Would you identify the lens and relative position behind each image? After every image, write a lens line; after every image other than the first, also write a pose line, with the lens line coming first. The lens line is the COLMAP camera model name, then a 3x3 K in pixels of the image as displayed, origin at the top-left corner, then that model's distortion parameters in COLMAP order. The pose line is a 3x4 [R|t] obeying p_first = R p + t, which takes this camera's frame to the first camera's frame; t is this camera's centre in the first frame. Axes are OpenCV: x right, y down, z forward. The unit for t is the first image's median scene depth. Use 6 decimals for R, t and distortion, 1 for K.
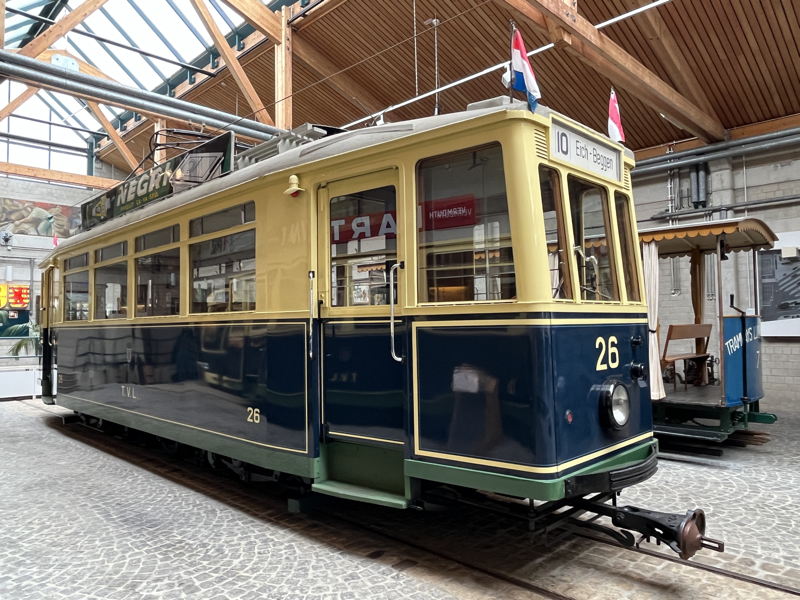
lens RADIAL K [[566.4, 0, 400.0], [0, 566.4, 300.0], [0, 0, 1]] dist [-0.042670, 0.000175]
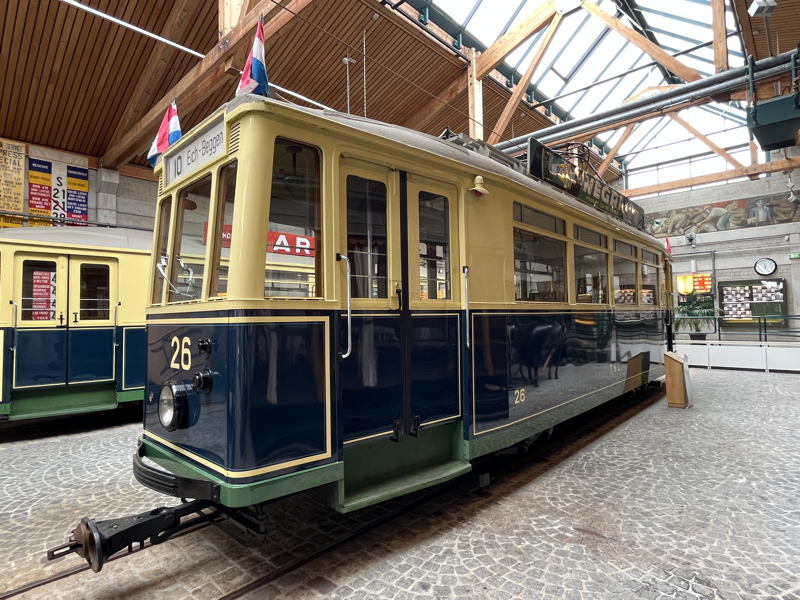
lens RADIAL K [[438.3, 0, 400.0], [0, 438.3, 300.0], [0, 0, 1]] dist [-0.030143, 0.000539]
pose [[0.033722, -0.024772, -0.999124, 1.132358], [0.062794, 0.997770, -0.022619, 0.041137], [0.997457, -0.061976, 0.035203, 1.339660]]
